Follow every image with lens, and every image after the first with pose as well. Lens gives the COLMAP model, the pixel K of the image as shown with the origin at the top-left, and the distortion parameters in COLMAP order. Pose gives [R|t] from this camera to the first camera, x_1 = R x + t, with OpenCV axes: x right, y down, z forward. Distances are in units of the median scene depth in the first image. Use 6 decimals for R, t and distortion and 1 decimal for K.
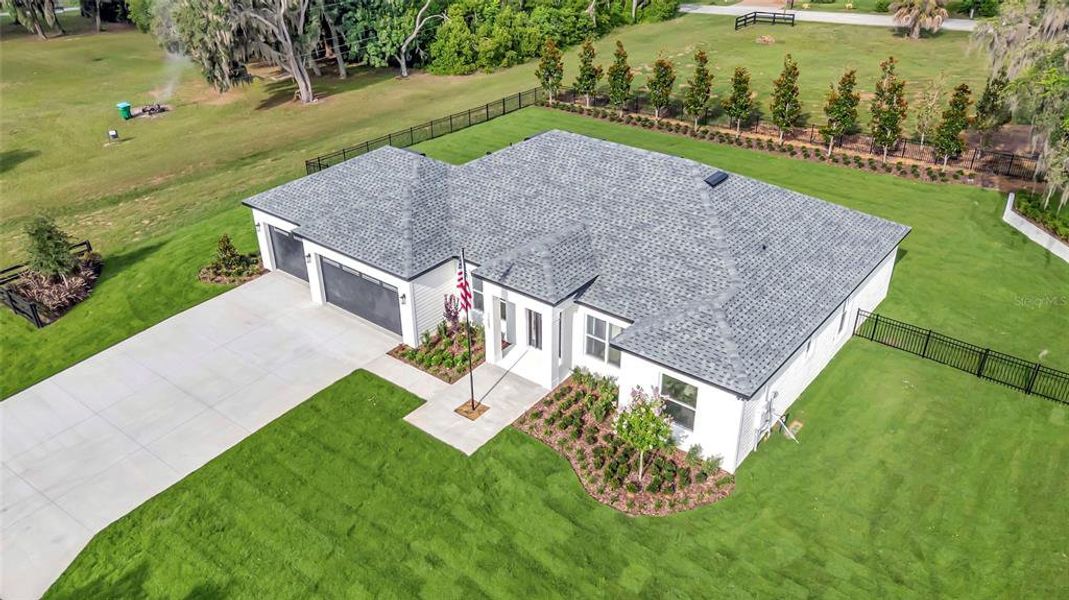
lens RADIAL K [[793.7, 0, 534.5], [0, 793.7, 300.0], [0, 0, 1]] dist [0.065282, -0.055577]
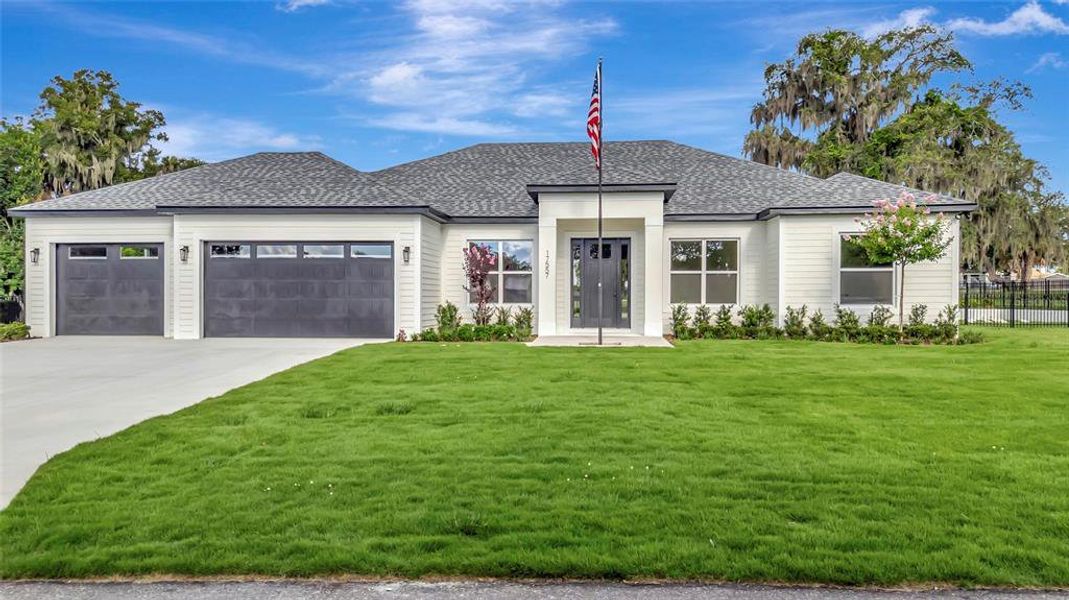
lens RADIAL K [[793.7, 0, 534.5], [0, 793.7, 300.0], [0, 0, 1]] dist [0.065282, -0.055577]
pose [[0.836016, 0.004887, 0.548683, -0.370106], [0.264438, 0.872587, -0.410689, 0.278299], [-0.480780, 0.488435, 0.728204, 0.423163]]
